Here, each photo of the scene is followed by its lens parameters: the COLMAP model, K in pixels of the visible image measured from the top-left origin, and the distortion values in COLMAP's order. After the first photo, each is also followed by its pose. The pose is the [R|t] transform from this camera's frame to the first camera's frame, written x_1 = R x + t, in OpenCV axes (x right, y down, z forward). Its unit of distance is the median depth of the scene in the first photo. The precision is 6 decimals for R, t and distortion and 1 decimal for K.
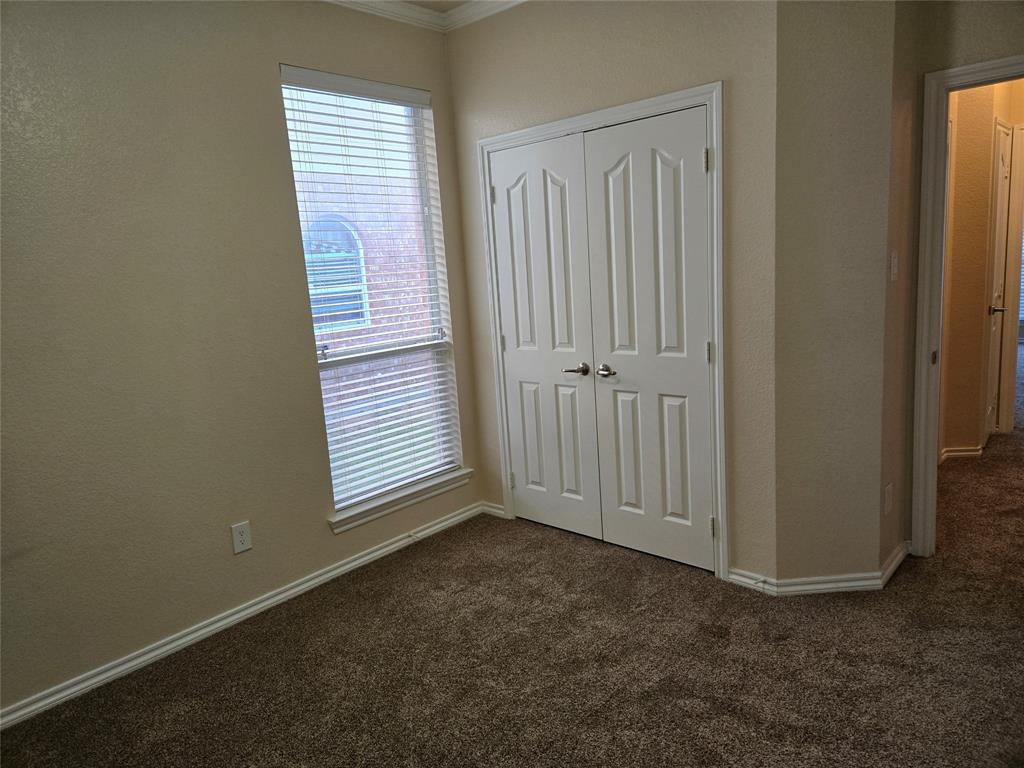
lens RADIAL K [[688.0, 0, 508.7], [0, 688.0, 383.2], [0, 0, 1]] dist [0.053784, -0.043914]
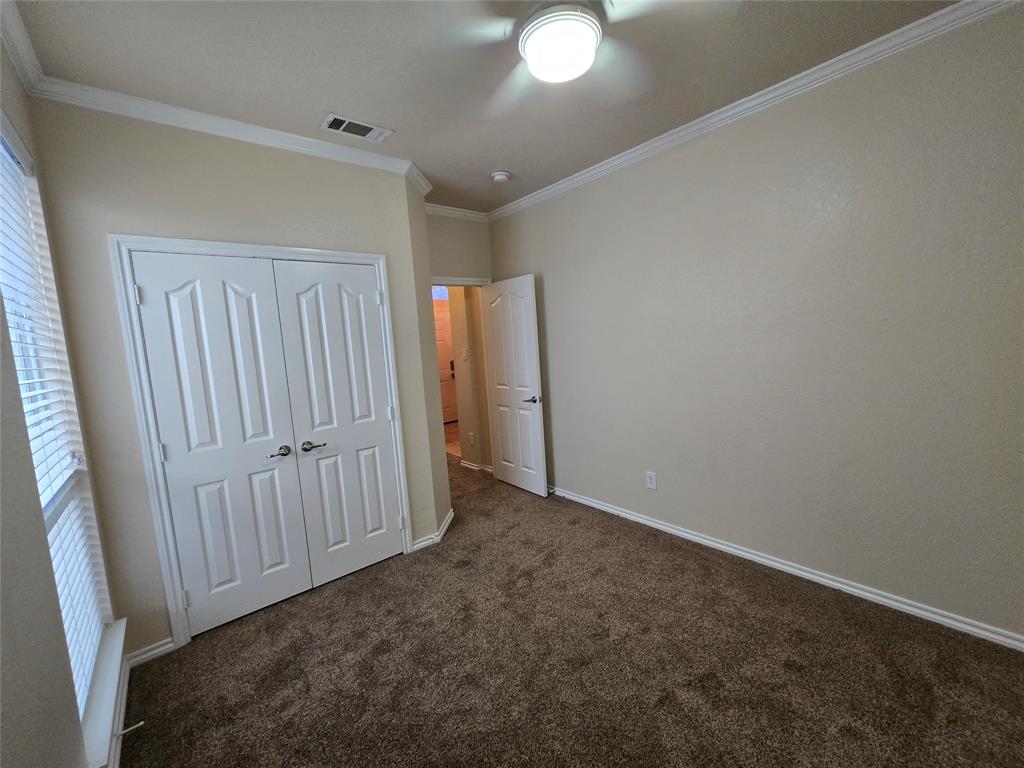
lens RADIAL K [[418.2, 0, 506.6], [0, 418.2, 382.3], [0, 0, 1]] dist [0.000159, 0.000420]
pose [[0.136511, -0.041538, 0.989767, -0.564892], [0.236148, 0.971682, 0.008209, -0.052197], [-0.962080, 0.232611, 0.142455, 0.517967]]
